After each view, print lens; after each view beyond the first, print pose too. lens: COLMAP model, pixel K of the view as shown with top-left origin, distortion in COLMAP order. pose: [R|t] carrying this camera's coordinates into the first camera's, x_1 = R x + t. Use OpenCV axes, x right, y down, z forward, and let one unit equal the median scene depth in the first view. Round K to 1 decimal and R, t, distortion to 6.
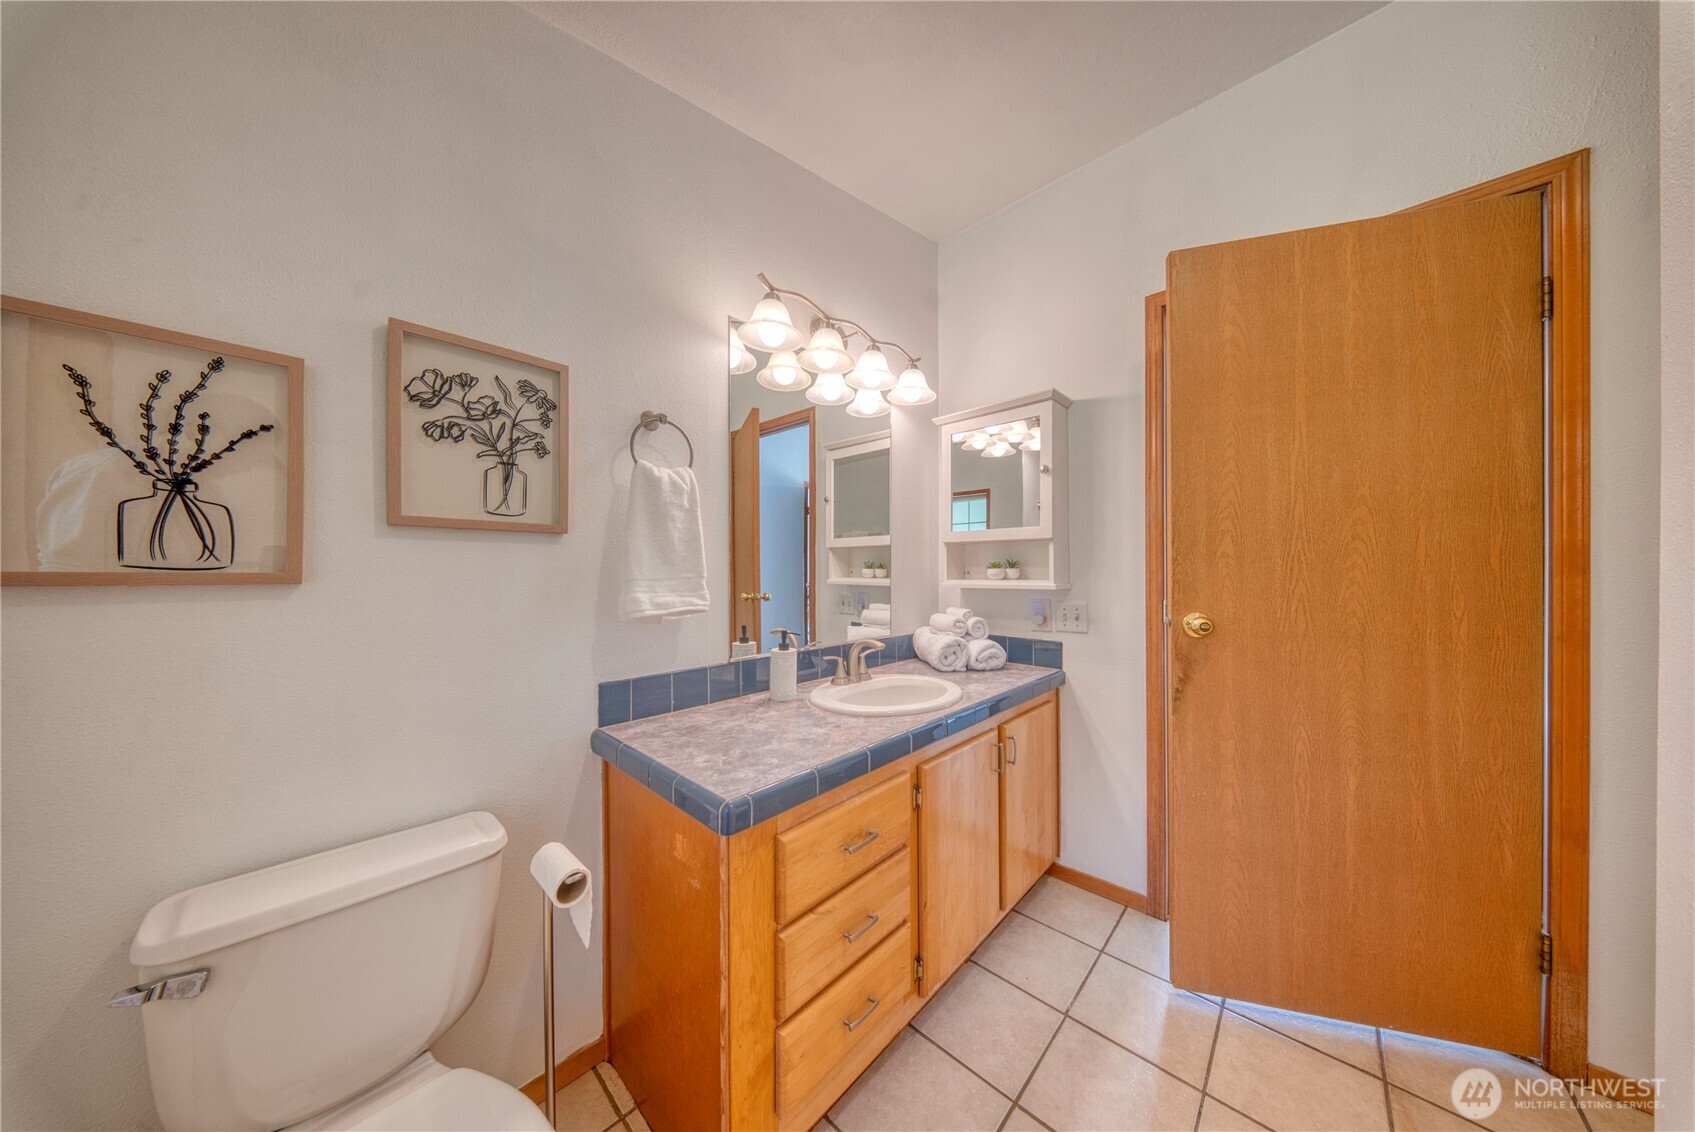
lens RADIAL K [[505.8, 0, 847.3], [0, 505.8, 570.6], [0, 0, 1]] dist [-0.001721, -0.000195]
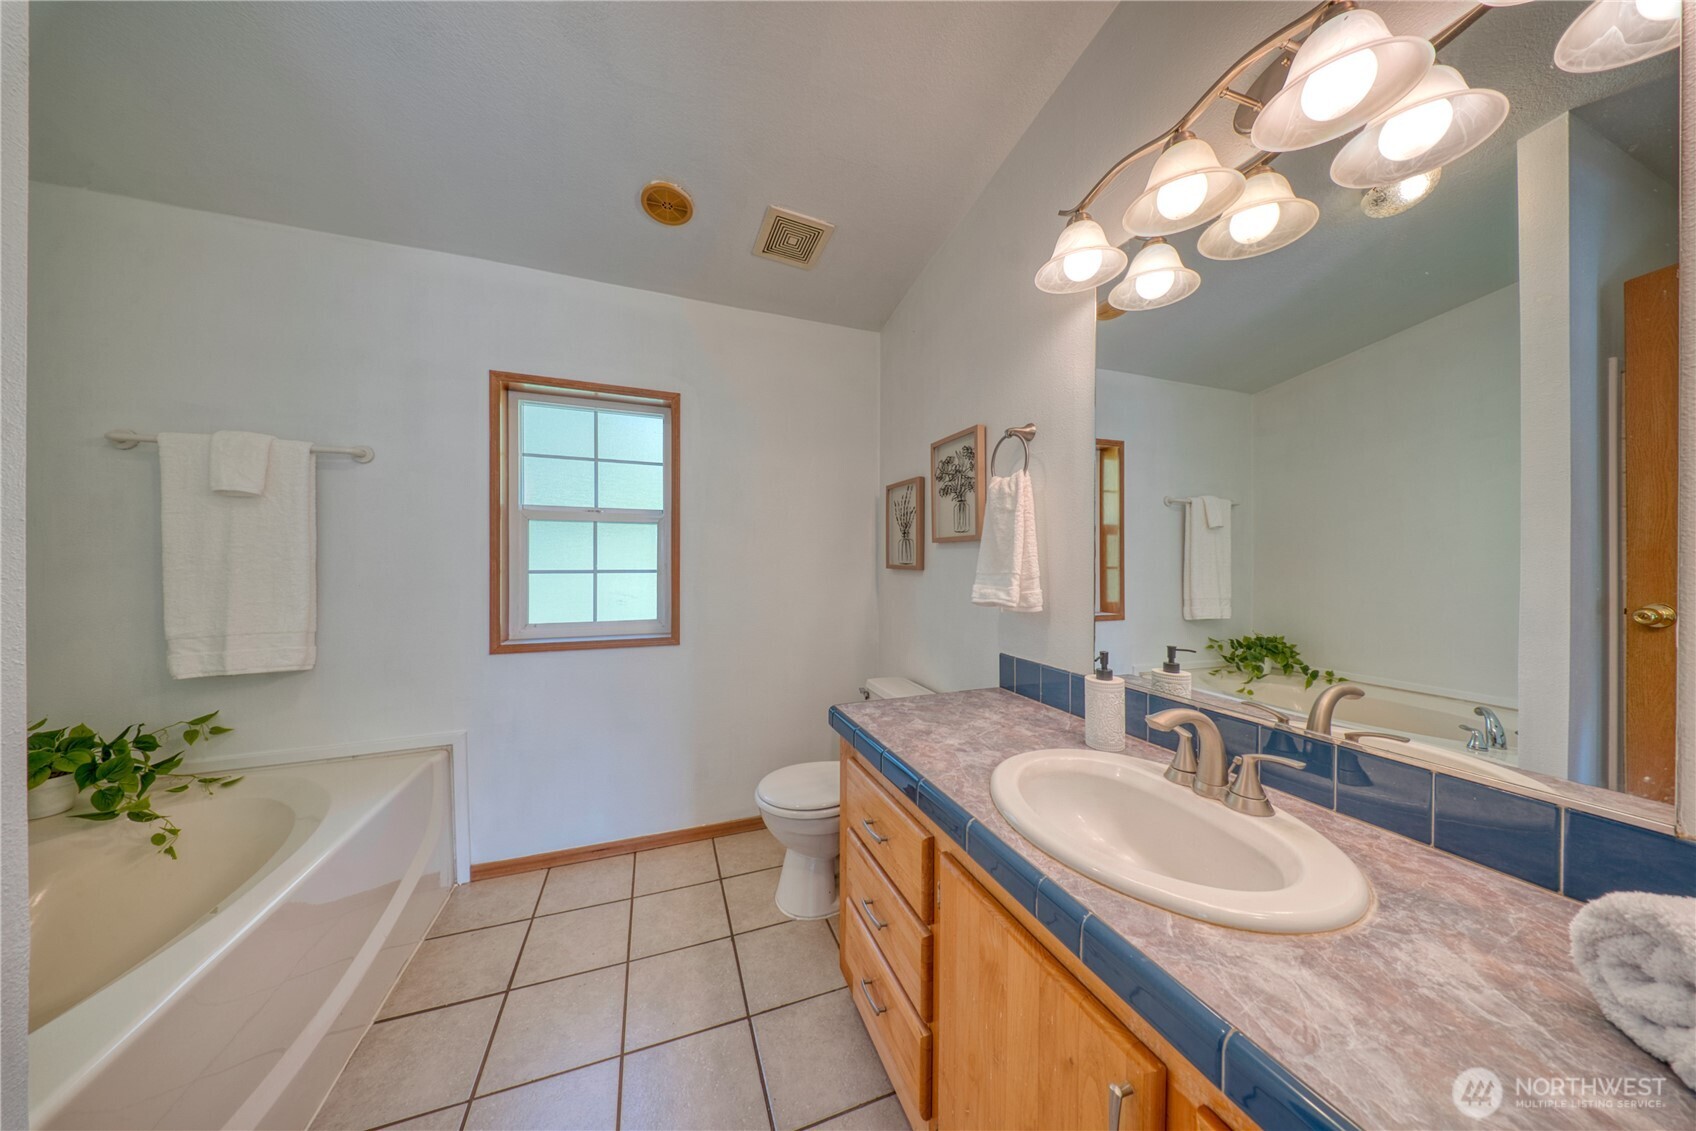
lens RADIAL K [[506.1, 0, 847.8], [0, 506.1, 570.1], [0, 0, 1]] dist [-0.001721, -0.000195]
pose [[-0.450882, 0.015948, -0.892441, 0.867744], [-0.002522, 0.999814, 0.019141, -0.014050], [0.892580, 0.010881, -0.450758, 1.267921]]
